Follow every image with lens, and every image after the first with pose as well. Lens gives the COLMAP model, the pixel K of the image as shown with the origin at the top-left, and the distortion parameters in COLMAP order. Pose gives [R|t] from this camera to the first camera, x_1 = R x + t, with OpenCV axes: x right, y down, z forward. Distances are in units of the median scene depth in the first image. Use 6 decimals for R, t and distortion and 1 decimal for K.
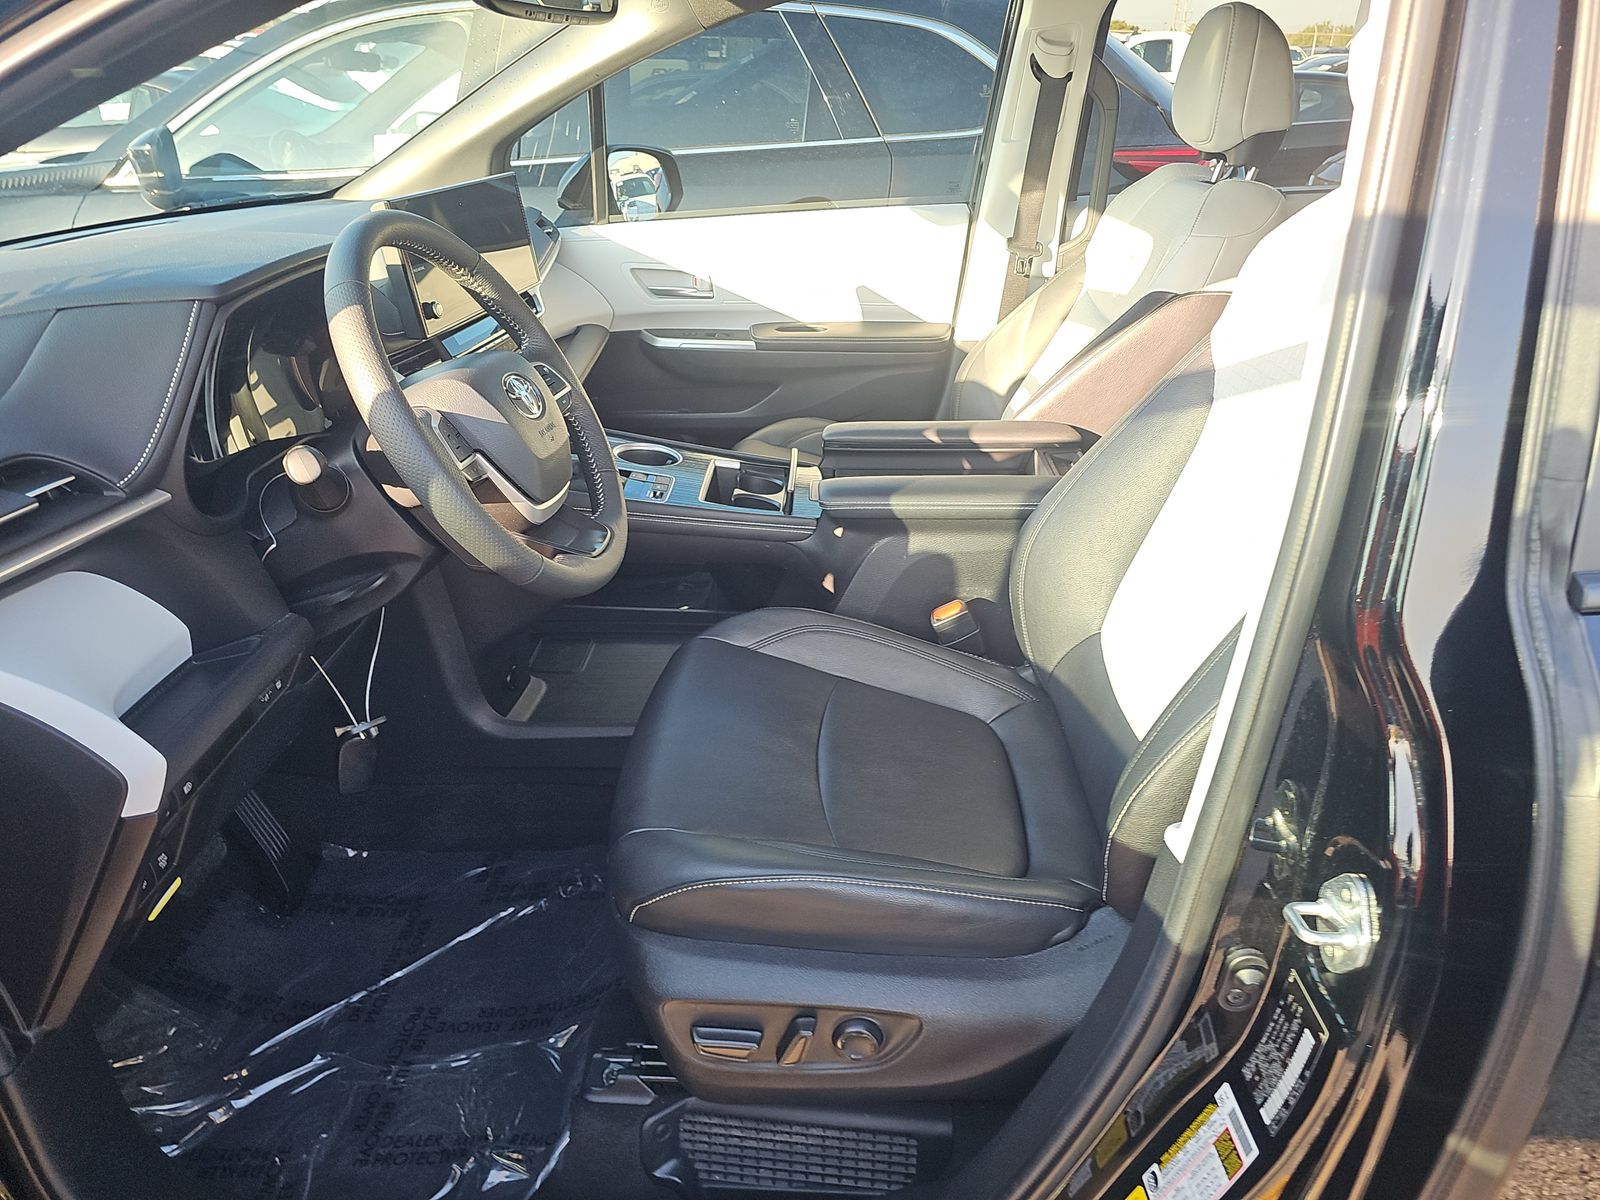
lens RADIAL K [[1022.3, 0, 805.9], [0, 1022.3, 607.5], [0, 0, 1]] dist [0.032923, -0.035522]
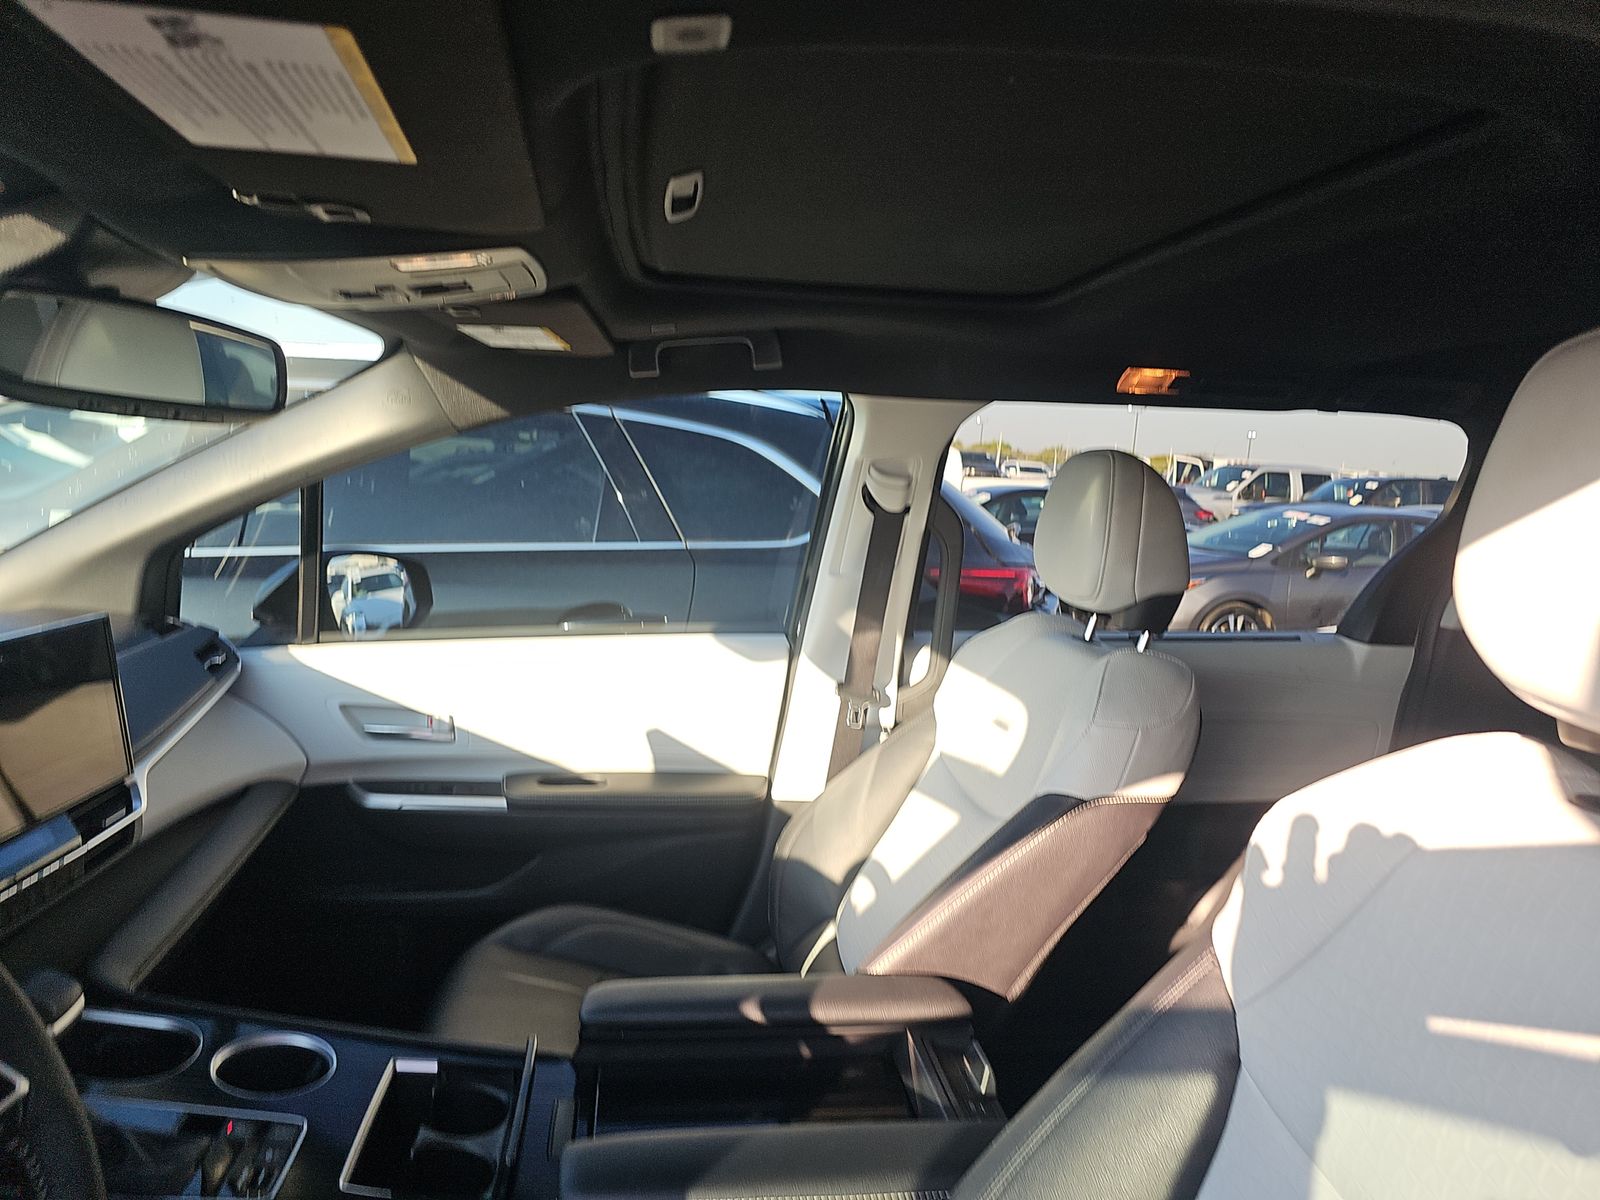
lens RADIAL K [[1035.9, 0, 800.0], [0, 1035.9, 600.0], [0, 0, 1]] dist [0.000913, -0.001685]
pose [[0.982807, 0.042635, 0.179645, 0.018193], [0.020886, 0.941057, -0.337602, -0.145425], [-0.183450, 0.335549, 0.923987, 0.229929]]
